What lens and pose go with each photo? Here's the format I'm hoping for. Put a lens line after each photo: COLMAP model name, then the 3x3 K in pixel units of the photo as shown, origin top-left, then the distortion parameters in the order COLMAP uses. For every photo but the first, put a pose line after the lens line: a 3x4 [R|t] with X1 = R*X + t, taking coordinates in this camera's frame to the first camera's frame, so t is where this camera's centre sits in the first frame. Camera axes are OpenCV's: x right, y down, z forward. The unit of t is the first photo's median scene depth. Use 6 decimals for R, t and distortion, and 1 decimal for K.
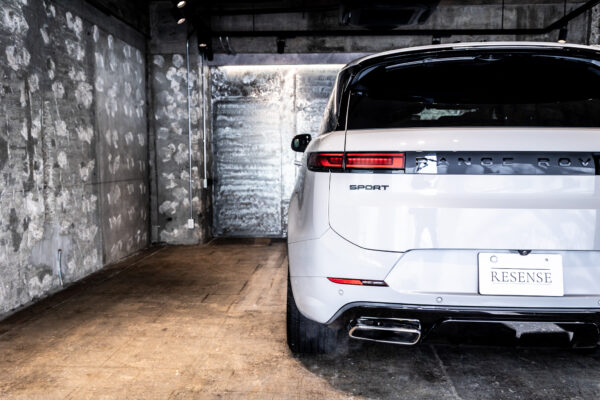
lens RADIAL K [[498.5, 0, 300.3], [0, 498.5, 199.6], [0, 0, 1]] dist [0.005663, -0.006350]
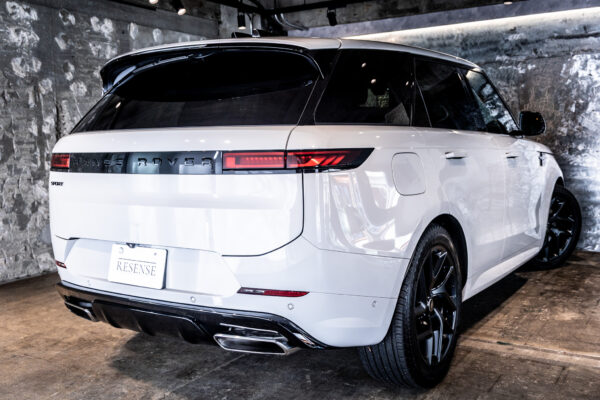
lens RADIAL K [[617.9, 0, 299.8], [0, 617.9, 200.7], [0, 0, 1]] dist [0.010277, 0.000000]
pose [[0.882727, 0.027741, -0.469067, 0.683265], [-0.019029, 0.999547, 0.023304, -0.012792], [0.469501, -0.011645, 0.882855, 0.004314]]
